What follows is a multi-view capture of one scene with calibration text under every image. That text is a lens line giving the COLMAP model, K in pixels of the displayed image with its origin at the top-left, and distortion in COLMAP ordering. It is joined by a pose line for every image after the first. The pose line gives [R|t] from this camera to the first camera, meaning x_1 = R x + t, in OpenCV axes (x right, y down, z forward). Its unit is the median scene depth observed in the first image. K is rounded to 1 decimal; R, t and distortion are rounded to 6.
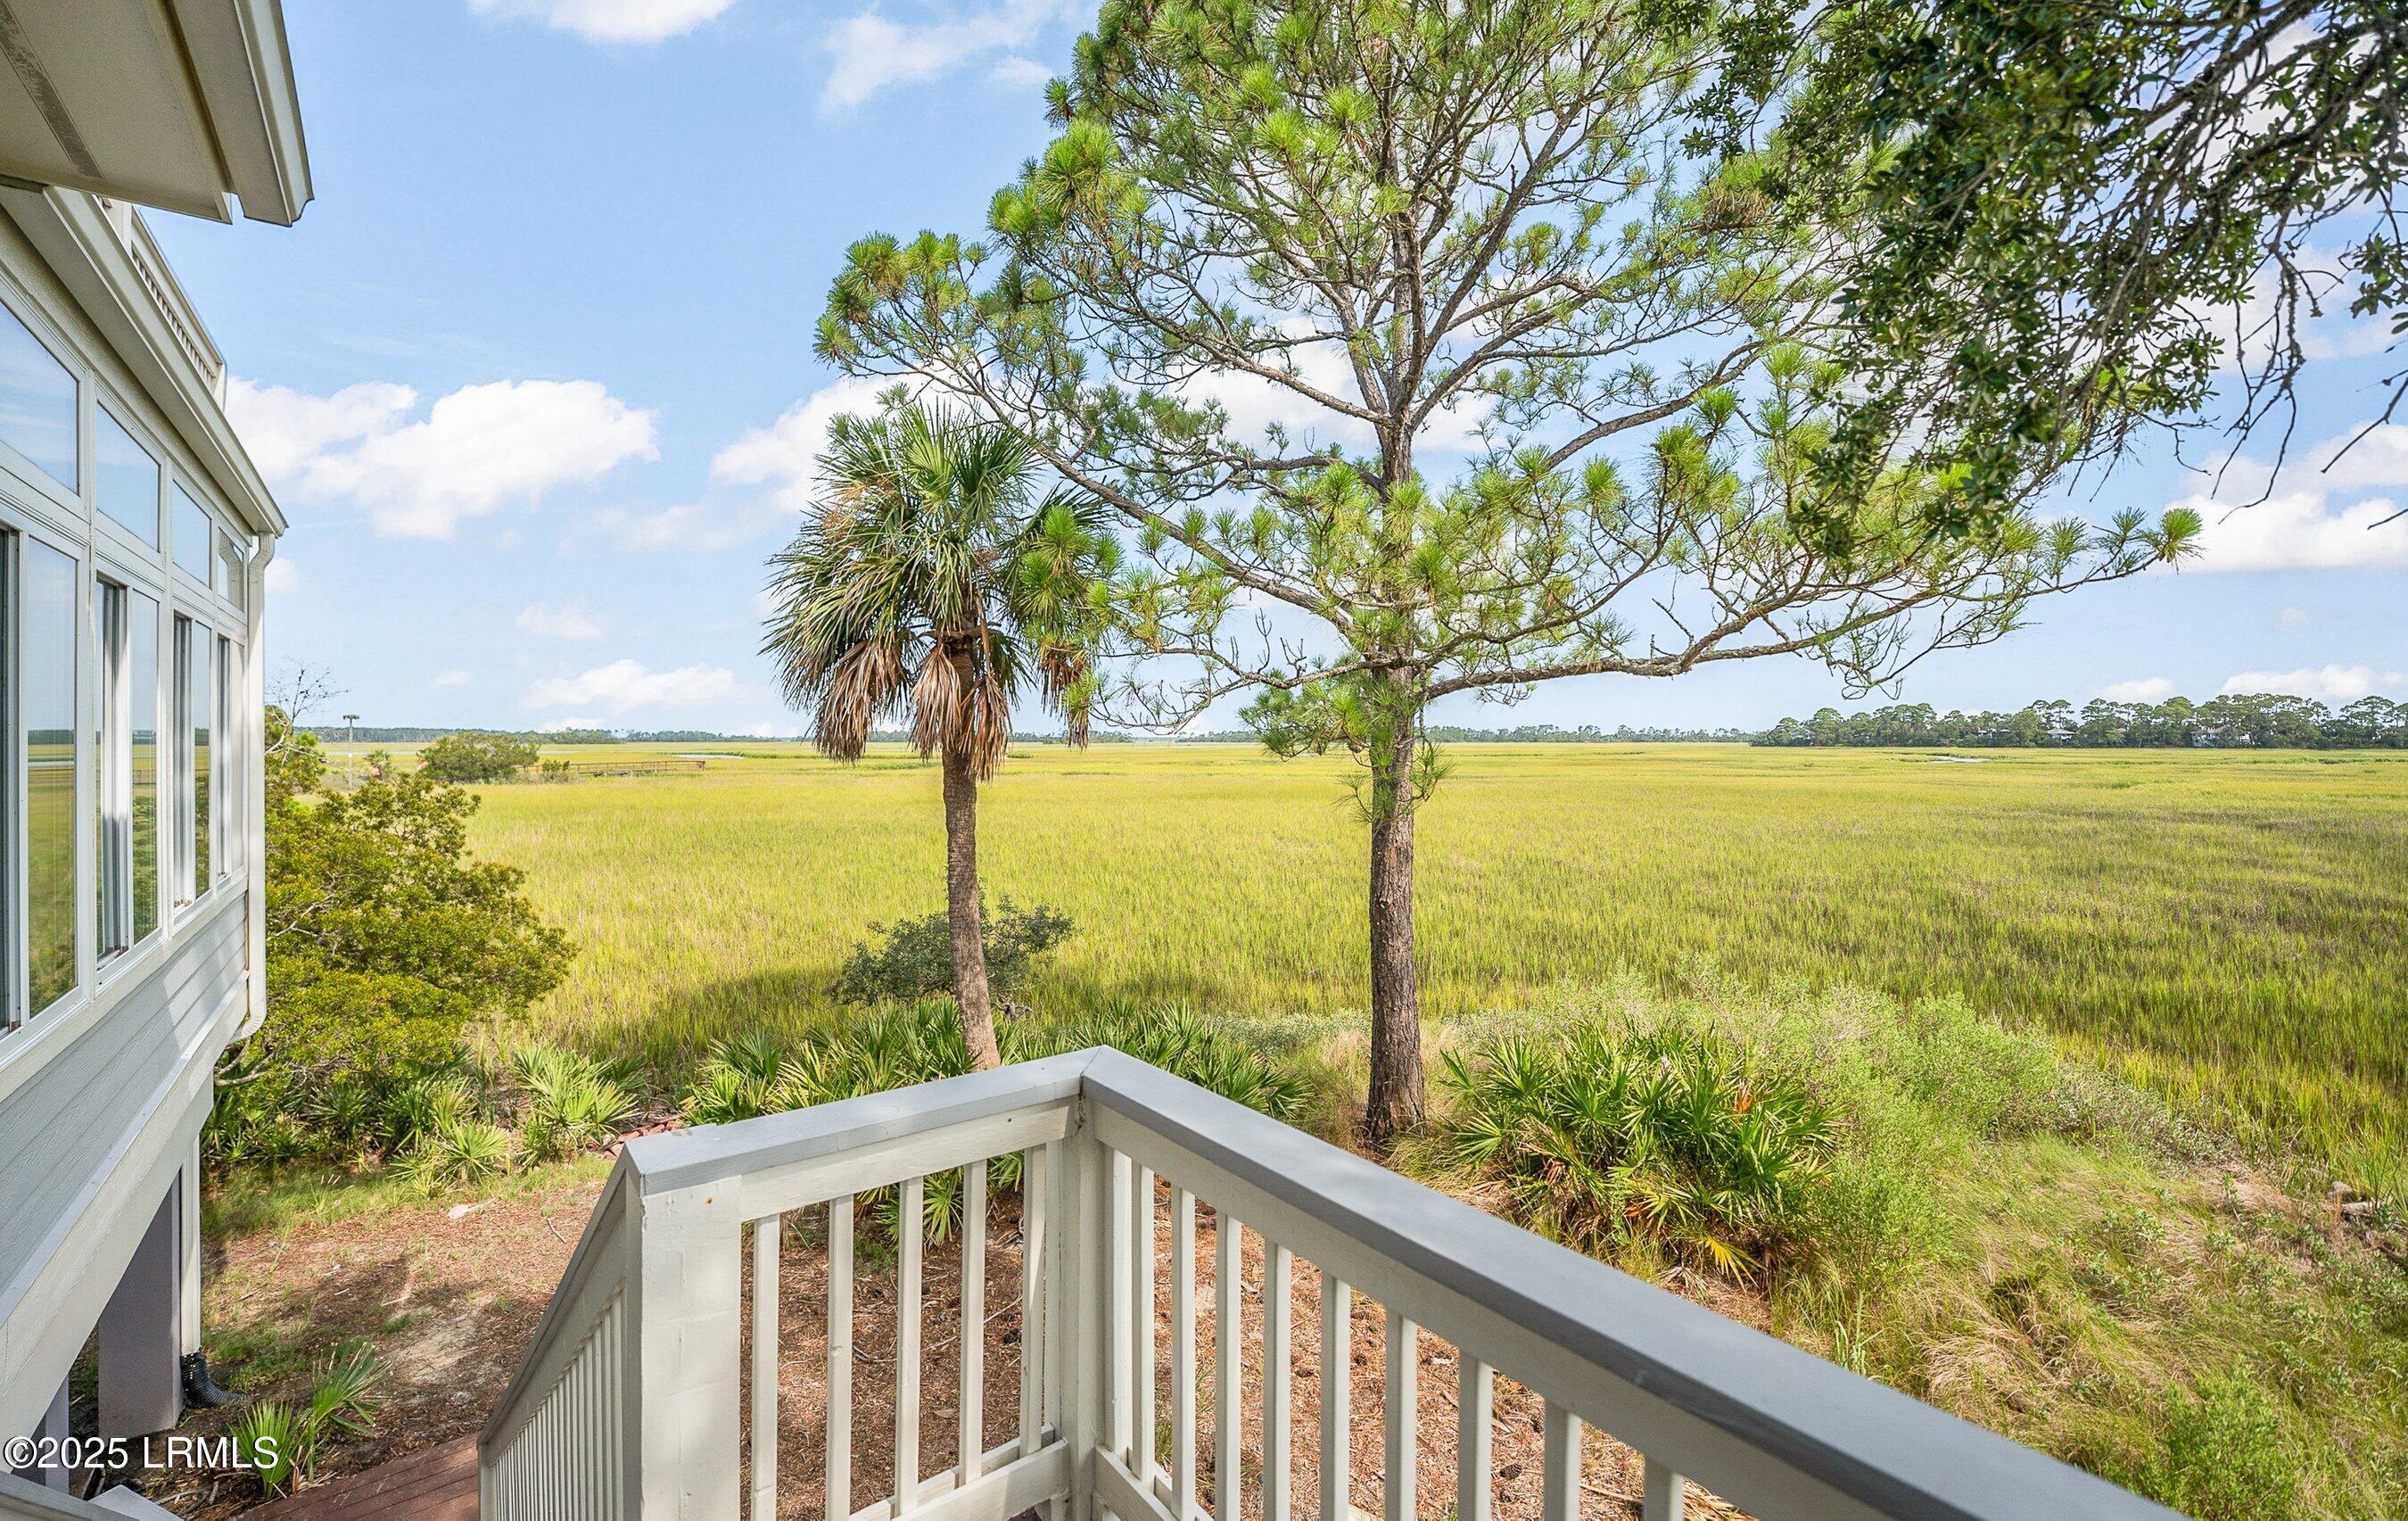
lens RADIAL K [[1009.6, 0, 1204.0], [0, 1009.6, 760.5], [0, 0, 1]] dist [-0.014847, 0.000534]
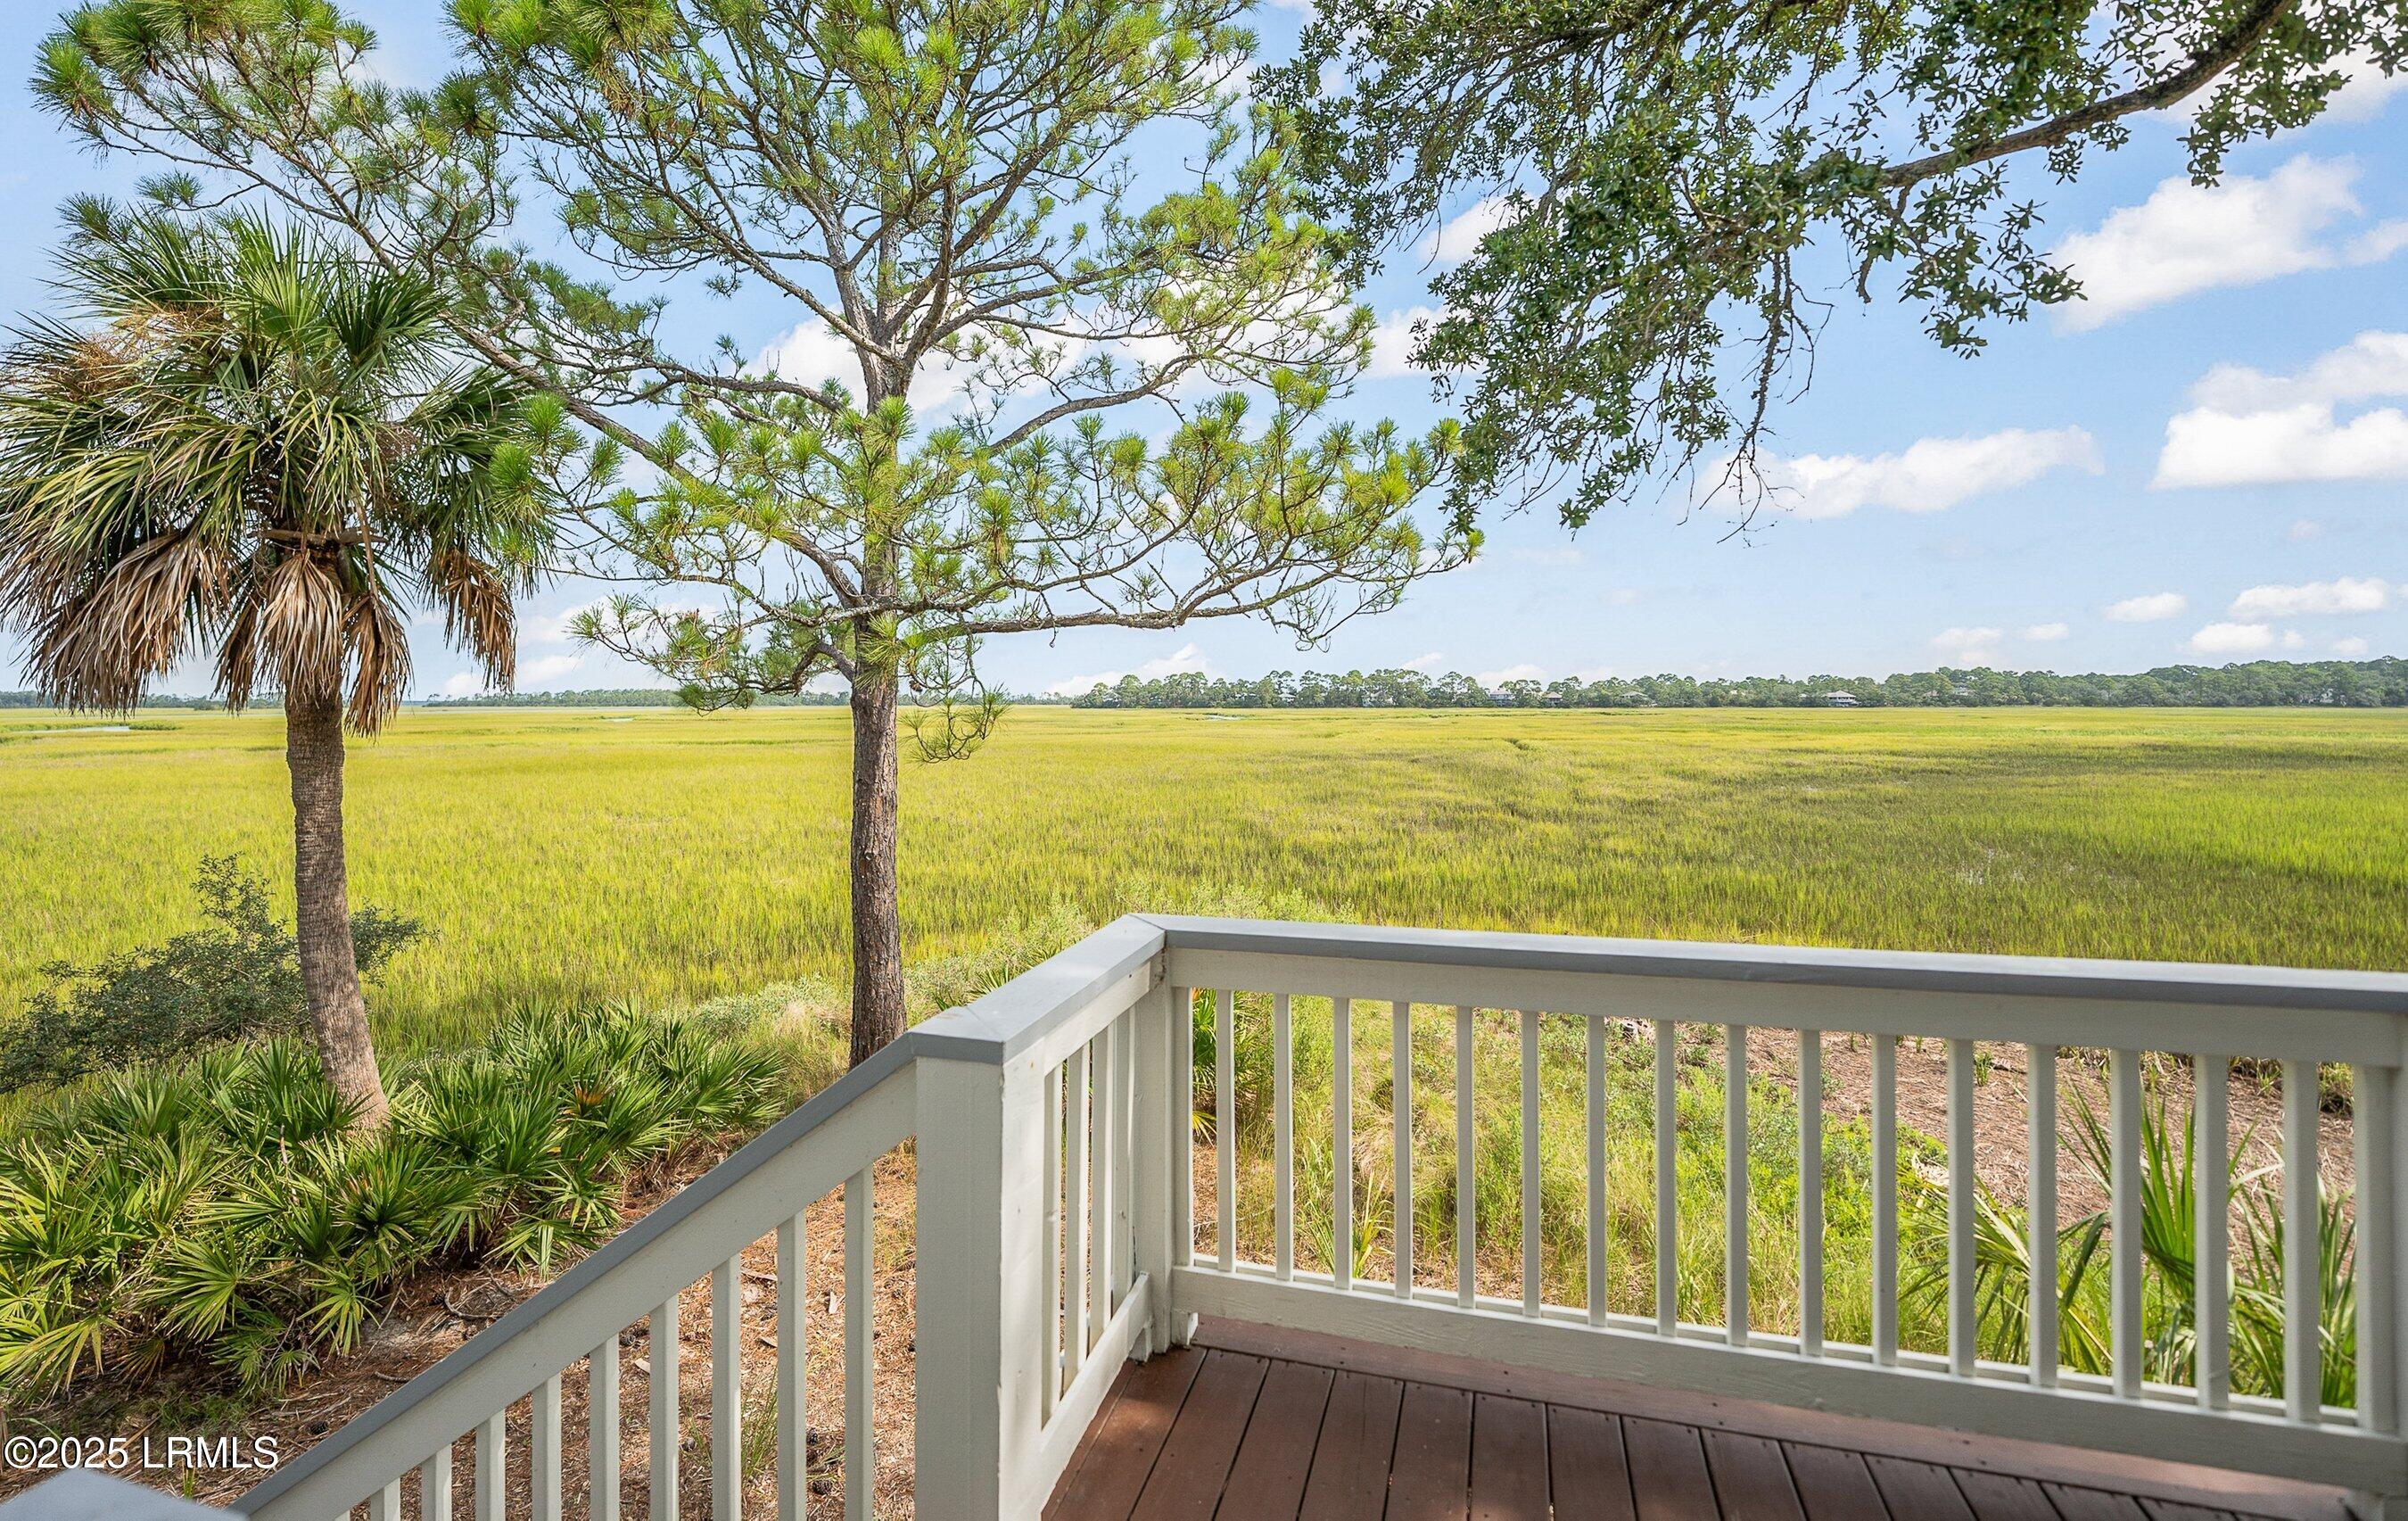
lens RADIAL K [[1025.7, 0, 1209.6], [0, 1025.7, 721.1], [0, 0, 1]] dist [-0.014140, -0.000029]
pose [[0.800366, -0.012026, 0.599391, -0.147295], [0.014619, 0.999893, 0.000541, 0.016287], [-0.599333, 0.008330, 0.800456, 0.012581]]
